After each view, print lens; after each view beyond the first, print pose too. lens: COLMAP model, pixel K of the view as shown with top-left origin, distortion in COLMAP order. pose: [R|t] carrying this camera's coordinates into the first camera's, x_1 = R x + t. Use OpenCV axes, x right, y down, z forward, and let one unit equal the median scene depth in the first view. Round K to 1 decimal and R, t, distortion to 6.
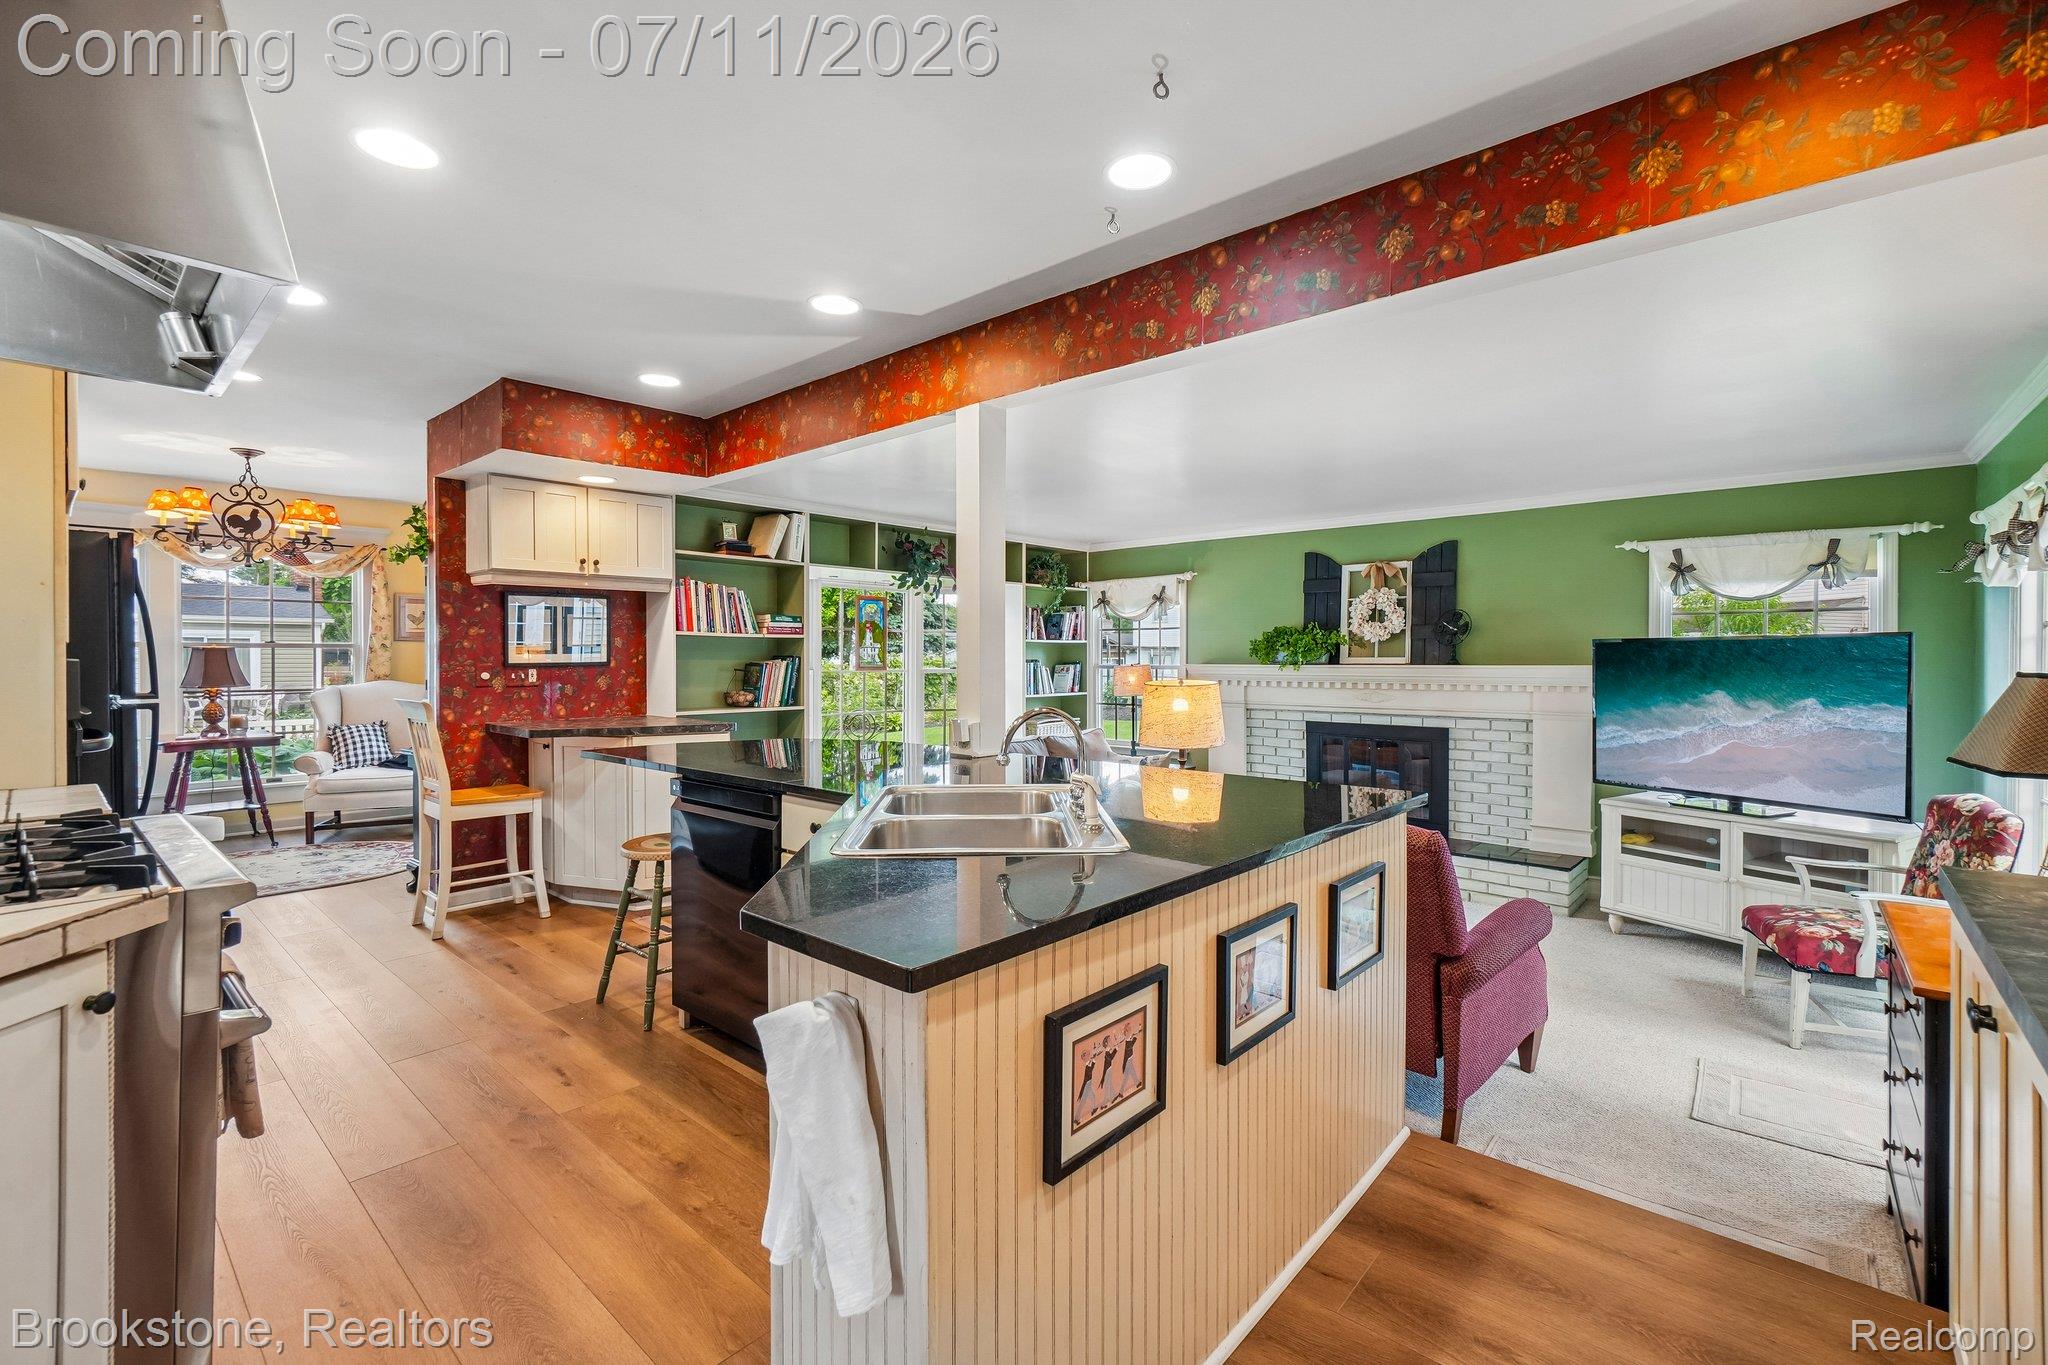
lens RADIAL K [[889.7, 0, 1028.0], [0, 889.7, 666.7], [0, 0, 1]] dist [-0.009203, 0.002836]
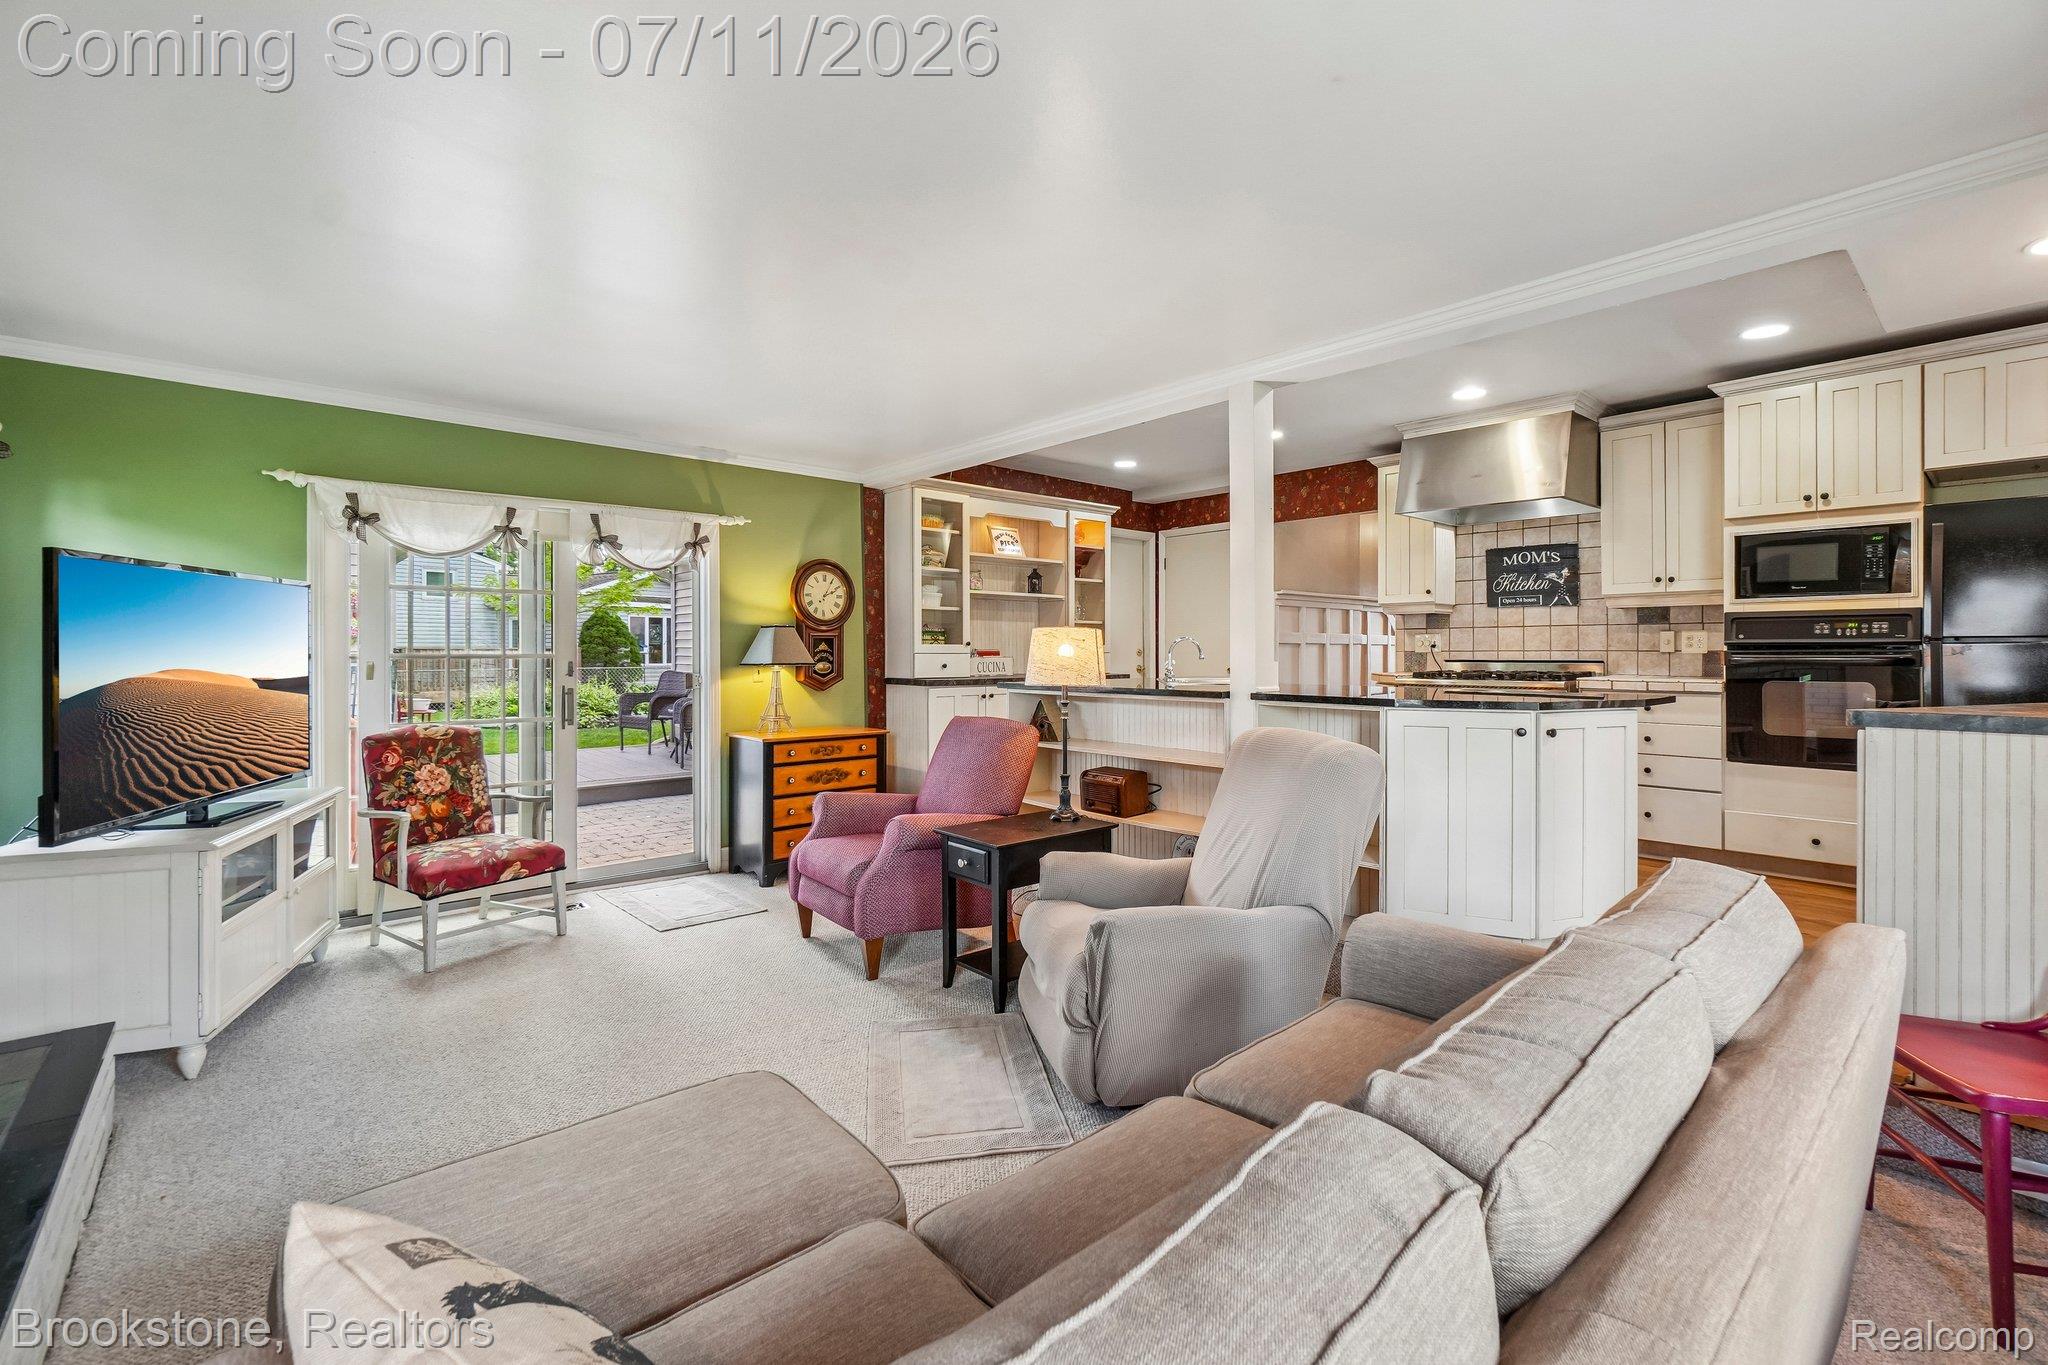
lens RADIAL K [[889.7, 0, 1031.3], [0, 889.7, 650.2], [0, 0, 1]] dist [-0.009203, 0.002836]
pose [[-0.993020, 0.002307, 0.117927, 0.053813], [0.003390, 0.999954, 0.008985, 0.020582], [-0.117901, 0.009322, -0.992982, 1.279019]]
